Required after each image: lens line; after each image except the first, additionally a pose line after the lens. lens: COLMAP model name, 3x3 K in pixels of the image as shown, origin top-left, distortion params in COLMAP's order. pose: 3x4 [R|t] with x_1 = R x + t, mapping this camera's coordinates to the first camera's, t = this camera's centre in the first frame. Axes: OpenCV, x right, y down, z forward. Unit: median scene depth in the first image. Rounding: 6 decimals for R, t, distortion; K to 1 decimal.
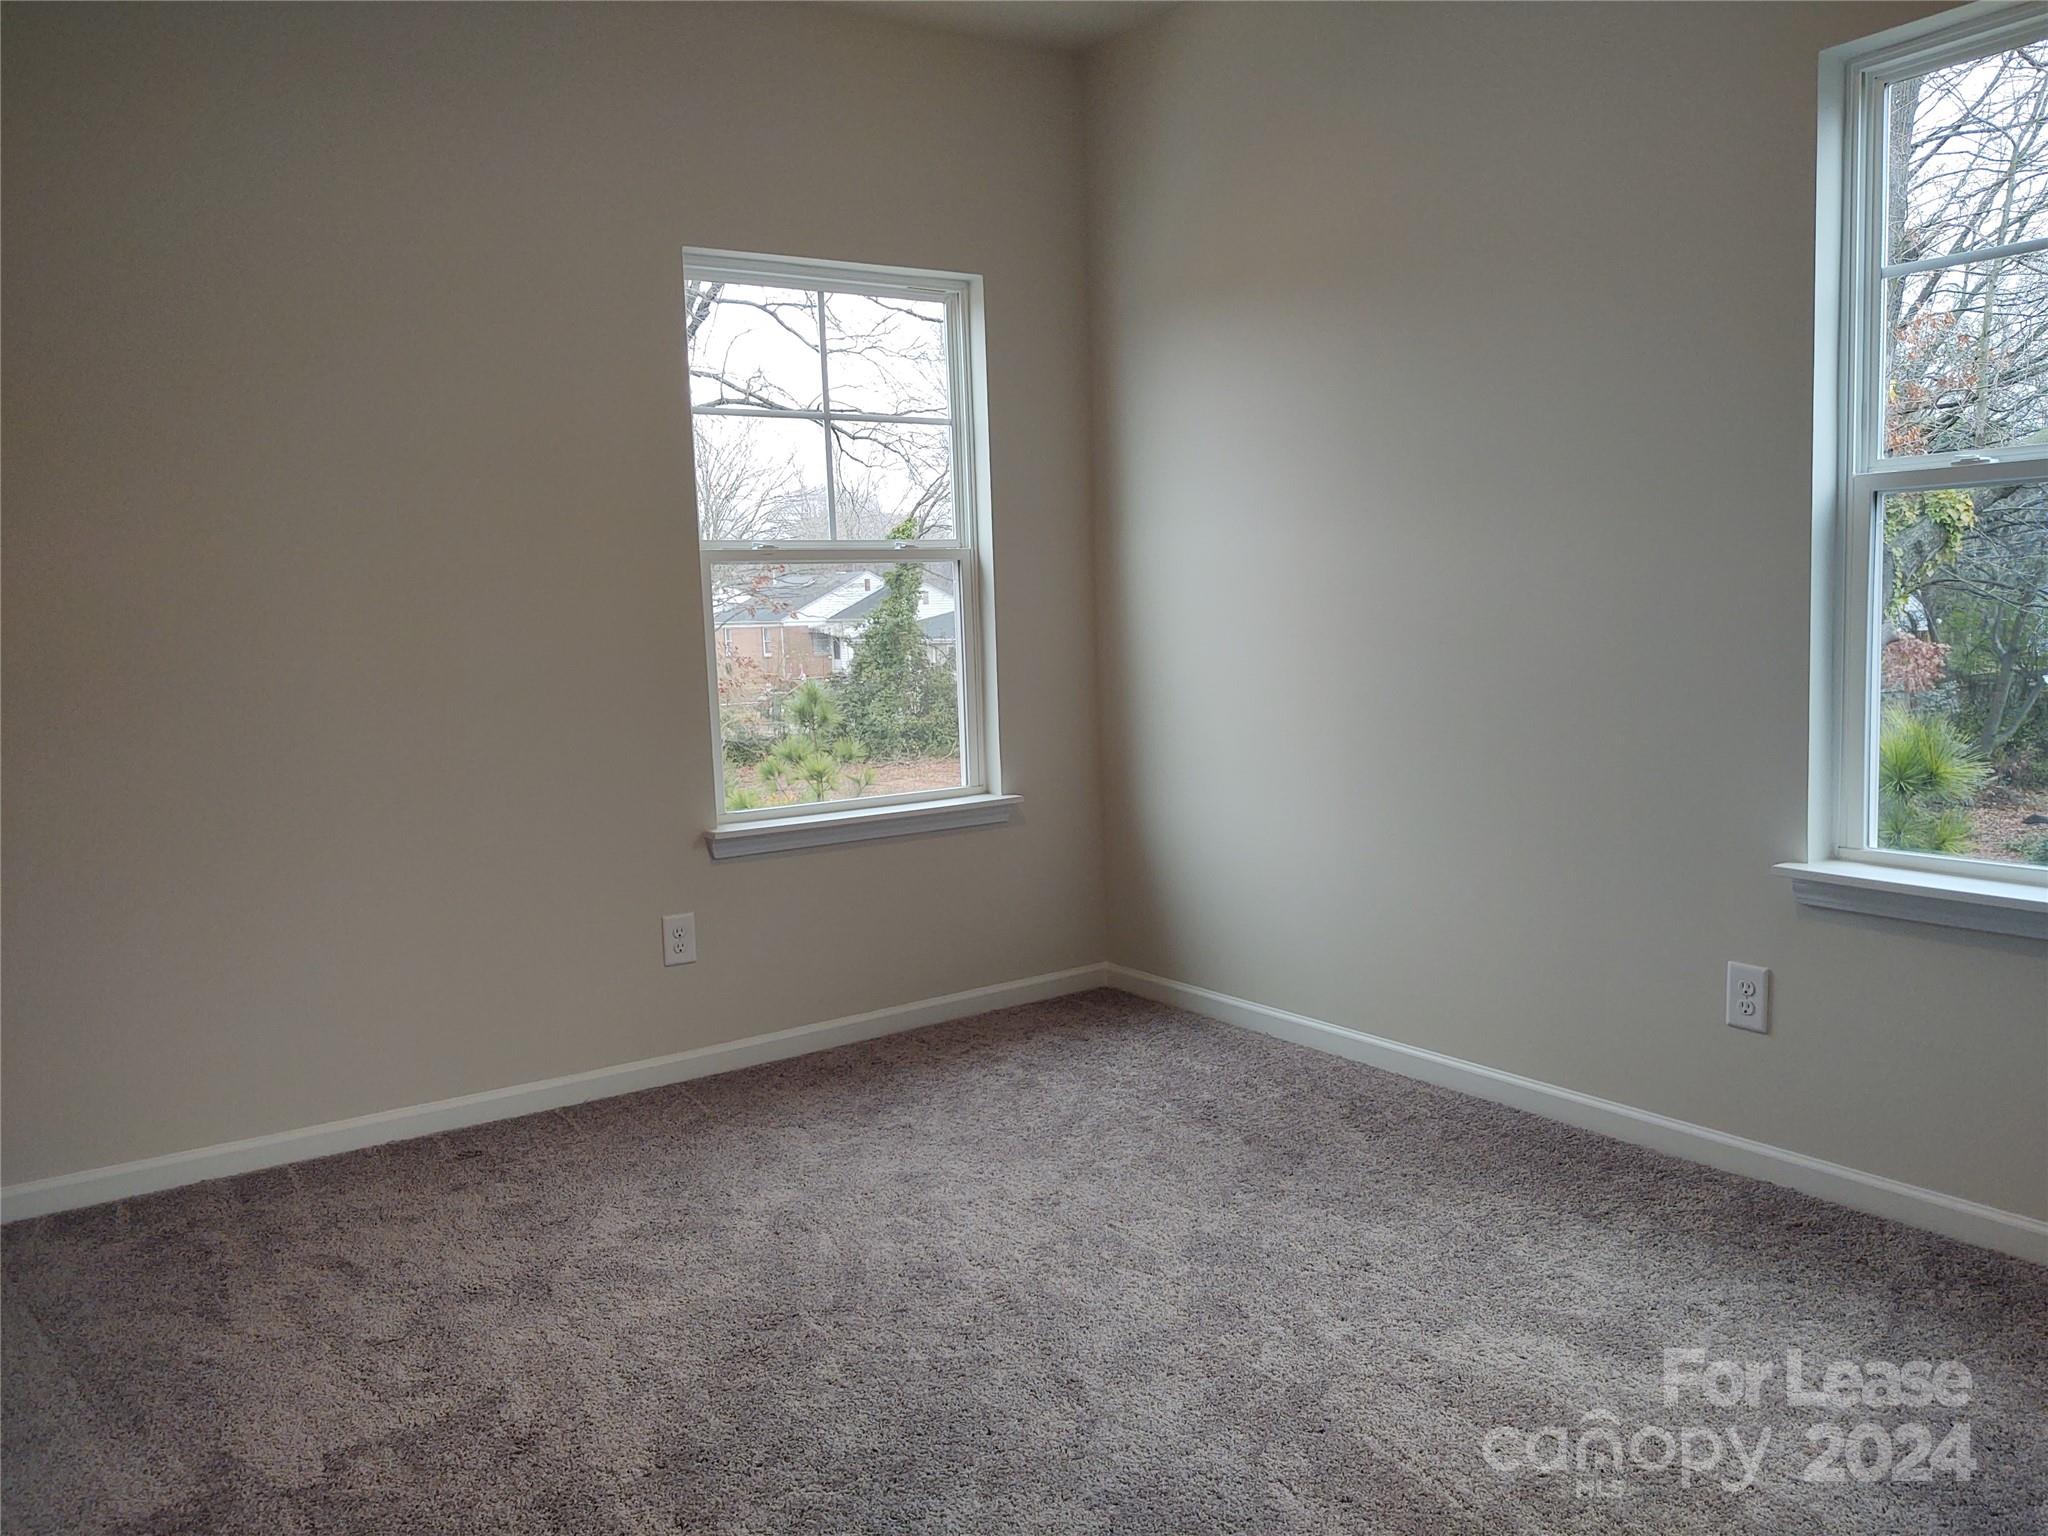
lens RADIAL K [[1574.0, 0, 1048.9], [0, 1574.0, 777.2], [0, 0, 1]] dist [0.003782, 0.004755]
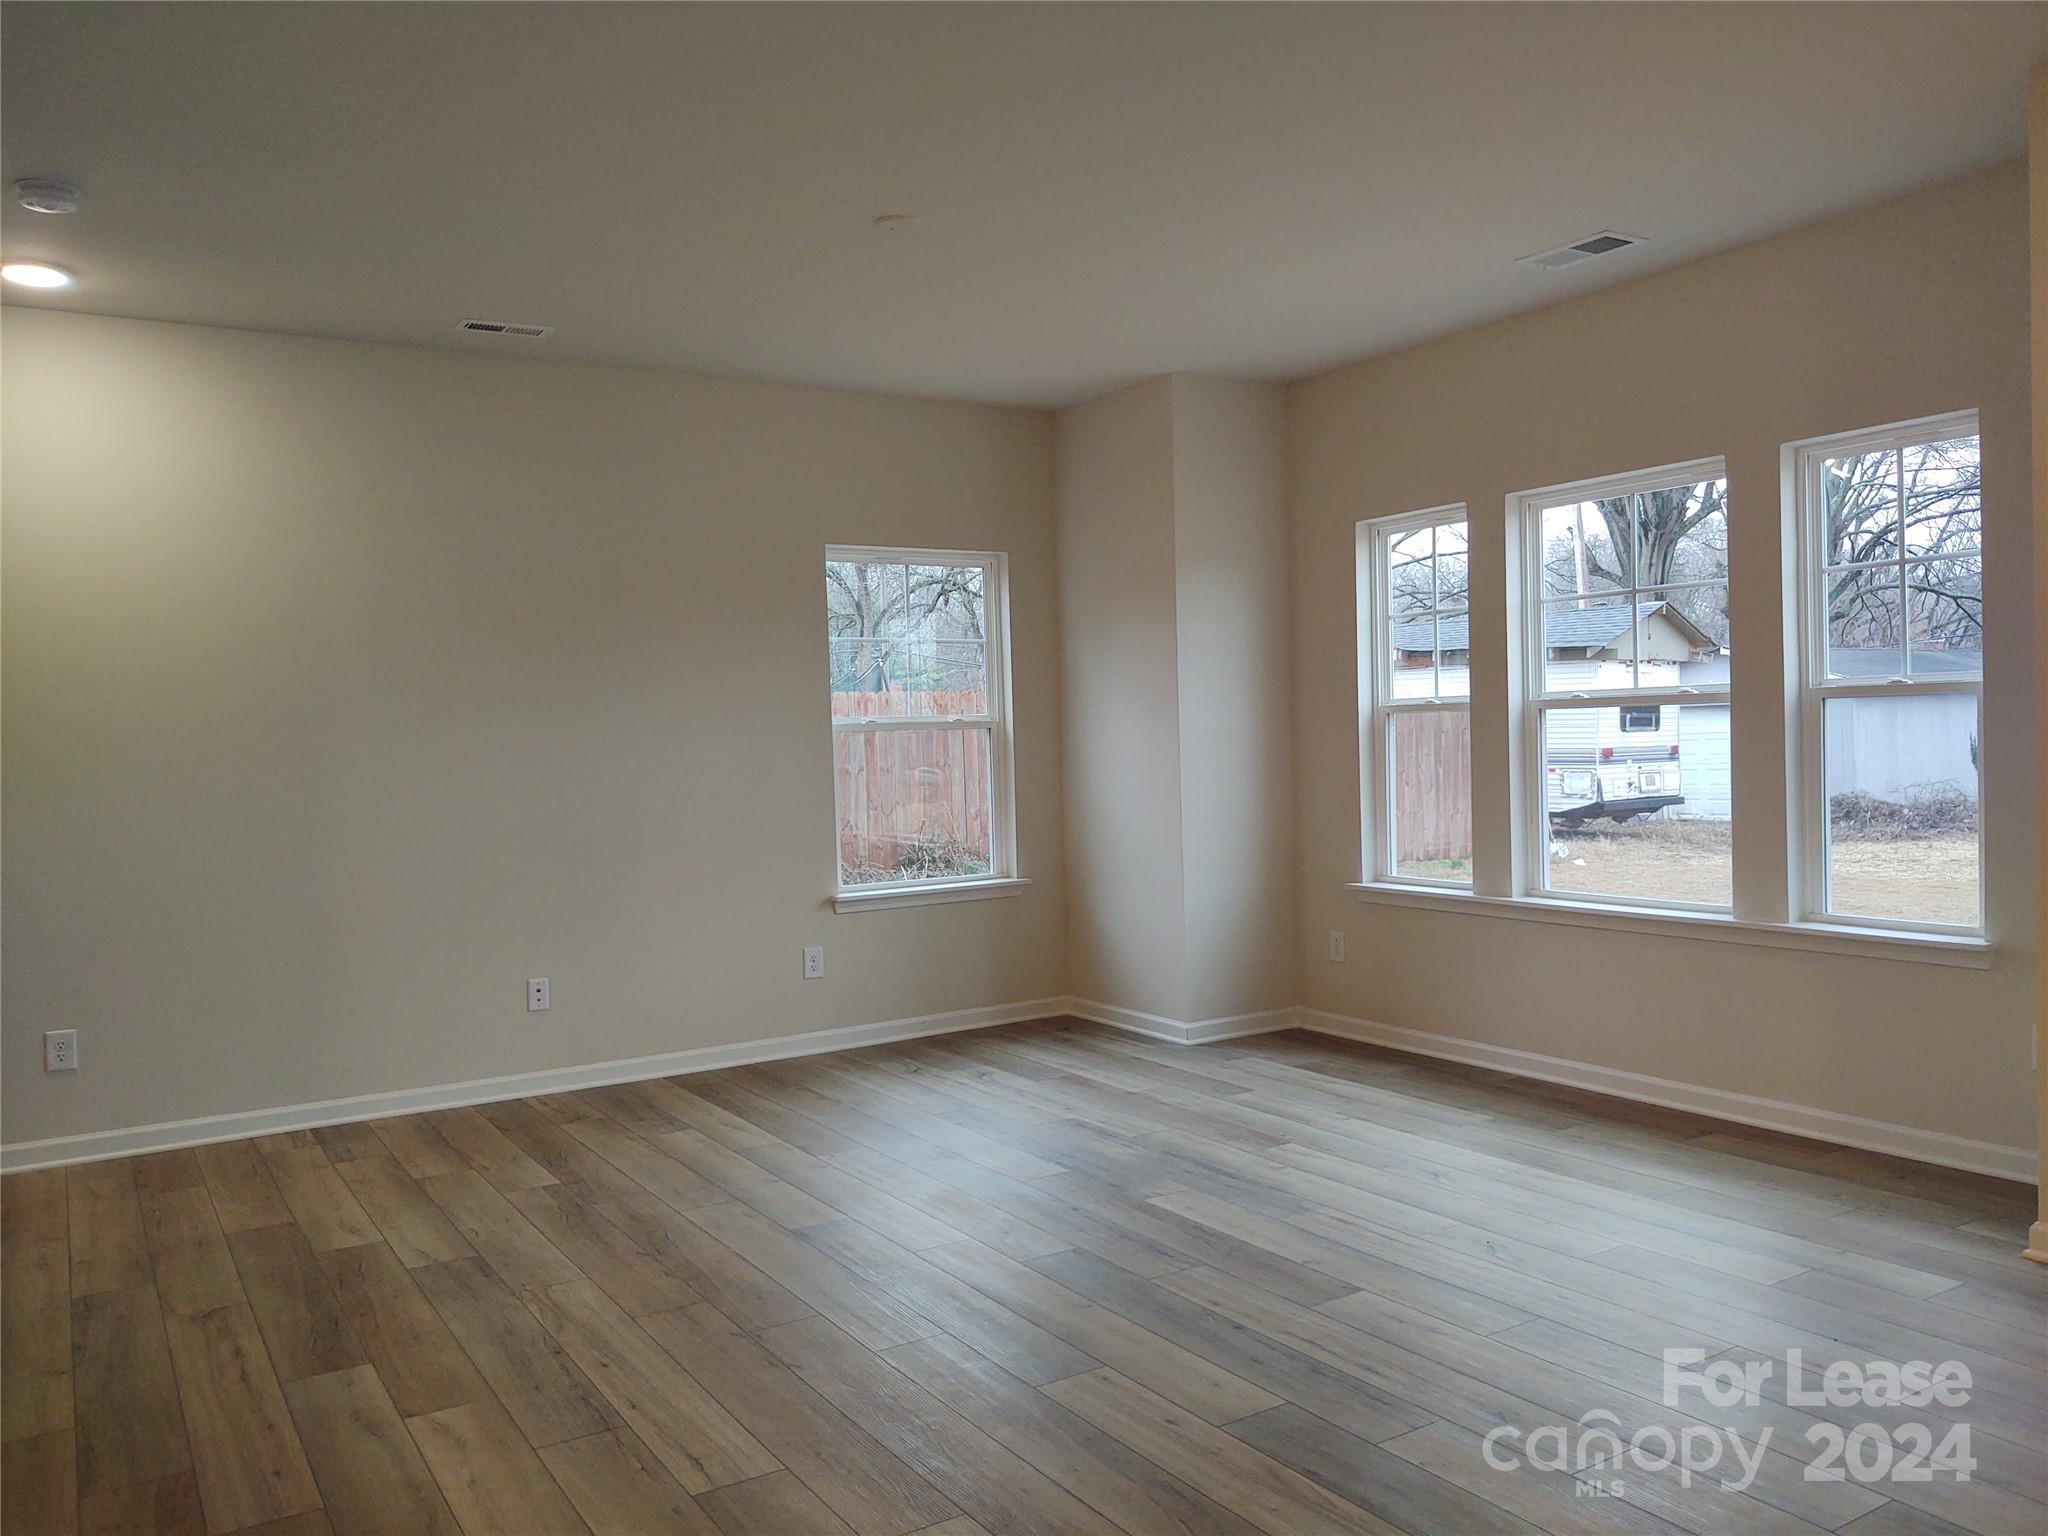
lens RADIAL K [[1574.0, 0, 1048.9], [0, 1574.0, 777.2], [0, 0, 1]] dist [0.003782, 0.004755]
pose [[0.999082, 0.004137, -0.042629, 0.074387], [-0.007909, 0.996027, -0.088700, 0.054797], [0.042093, 0.088956, 0.995146, -0.615697]]
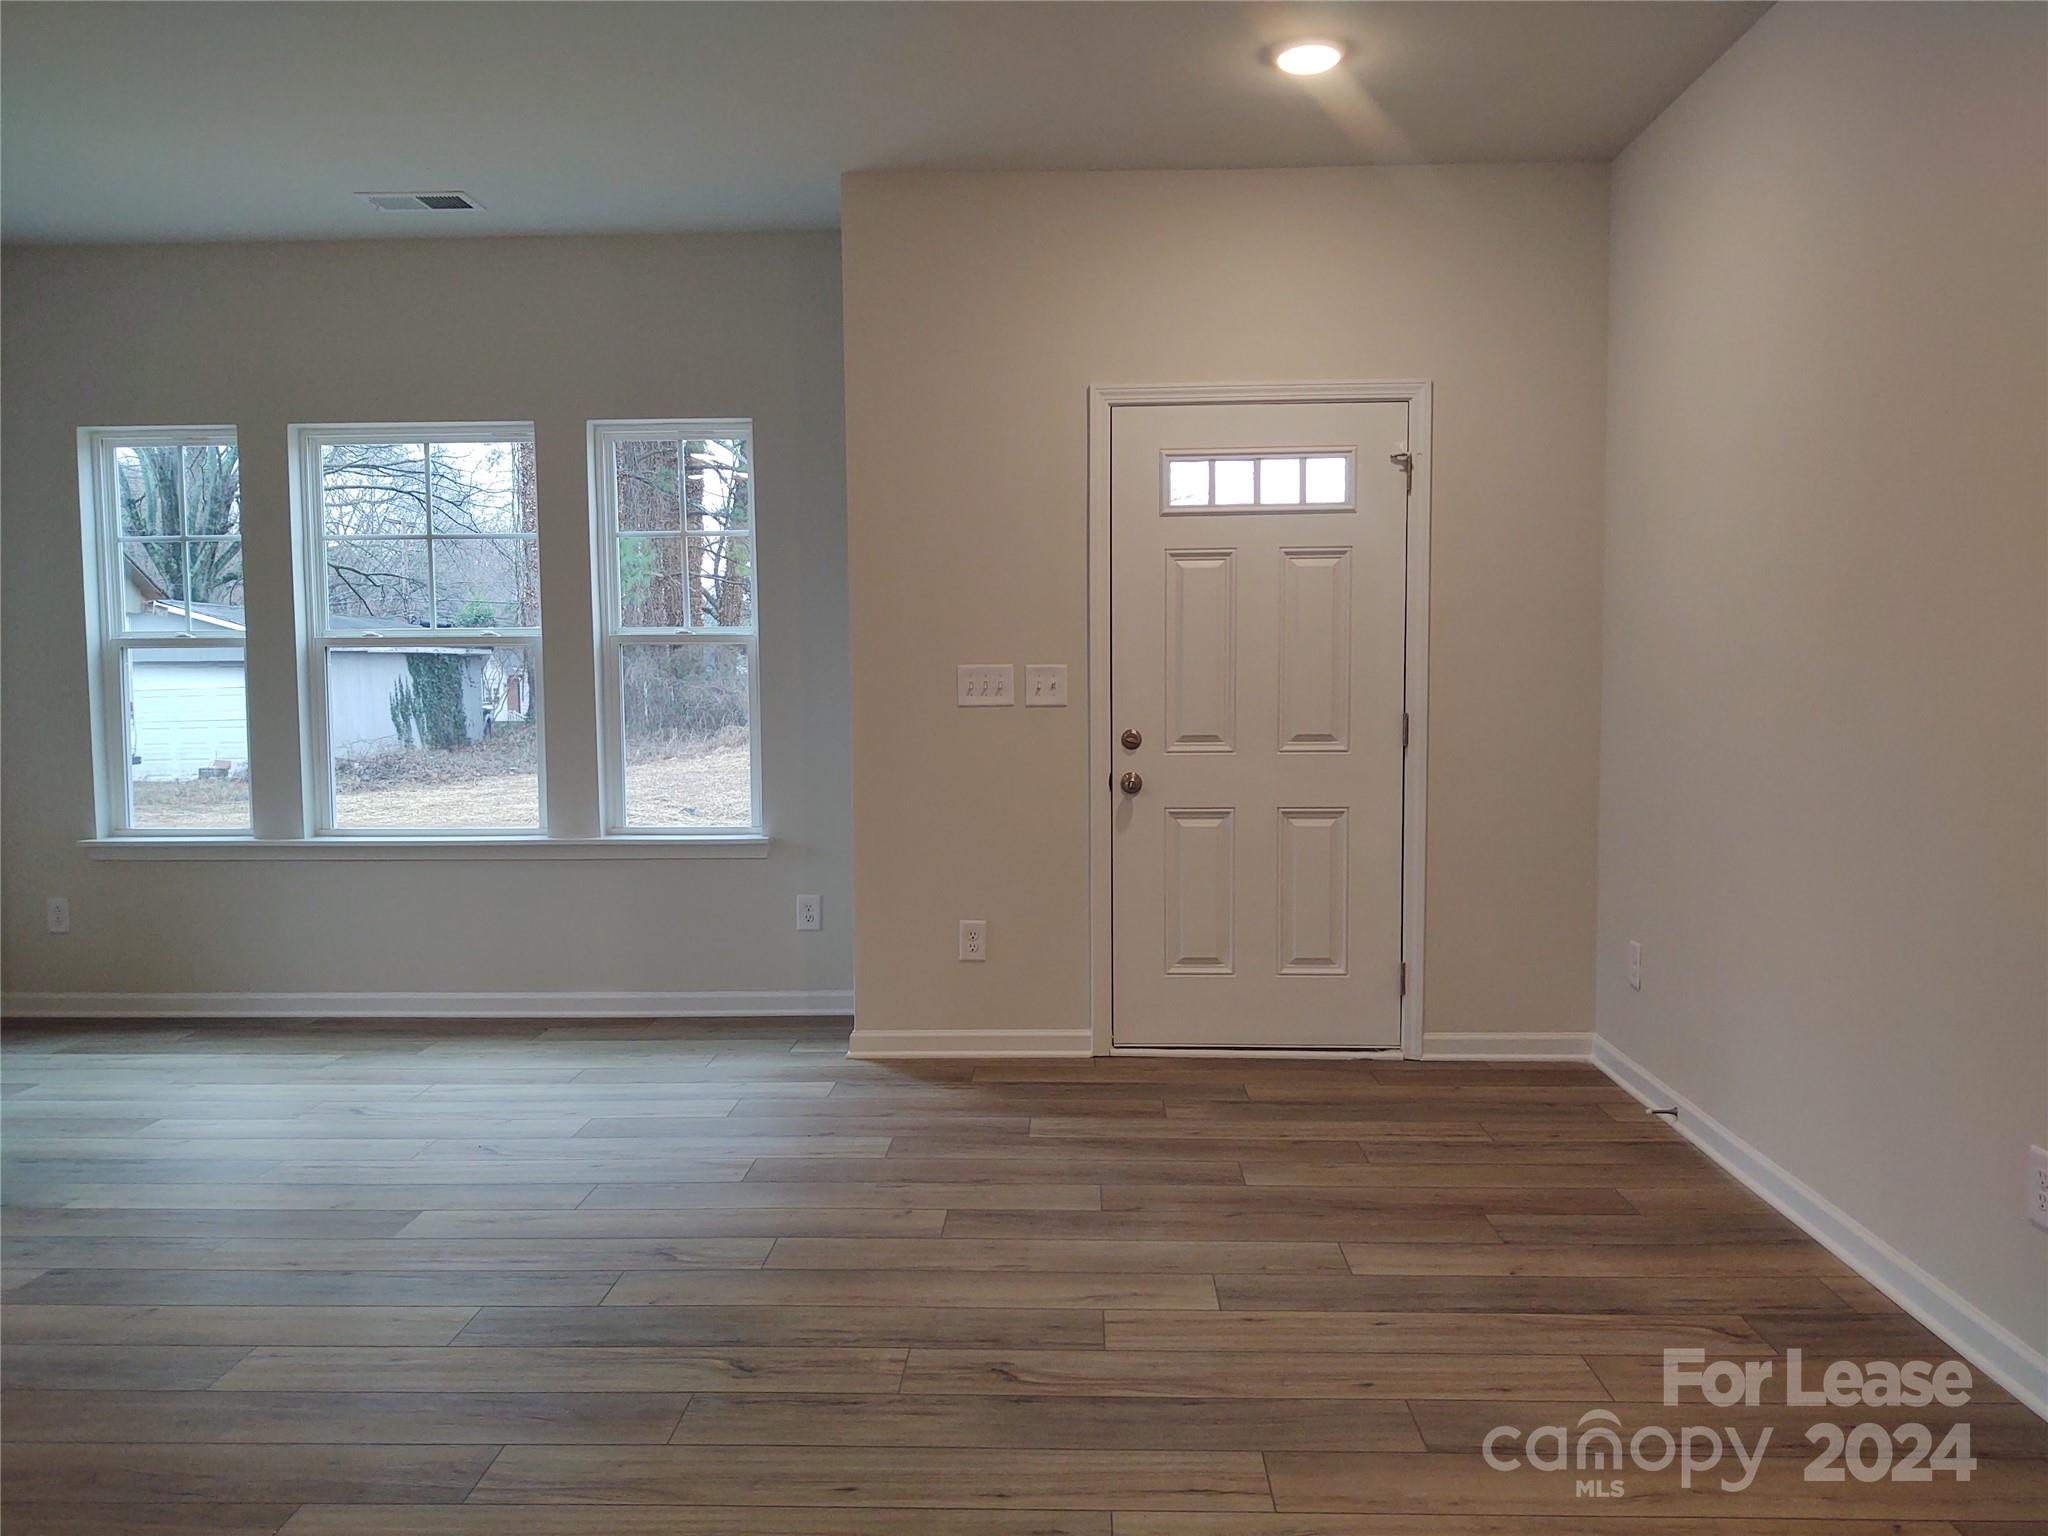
lens RADIAL K [[1574.0, 0, 1048.9], [0, 1574.0, 777.2], [0, 0, 1]] dist [0.003782, 0.004755]
pose [[0.594398, -0.033082, 0.803490, -0.193202], [0.086557, 0.995981, -0.023025, 0.064973], [-0.799499, 0.083234, 0.594873, -0.557711]]
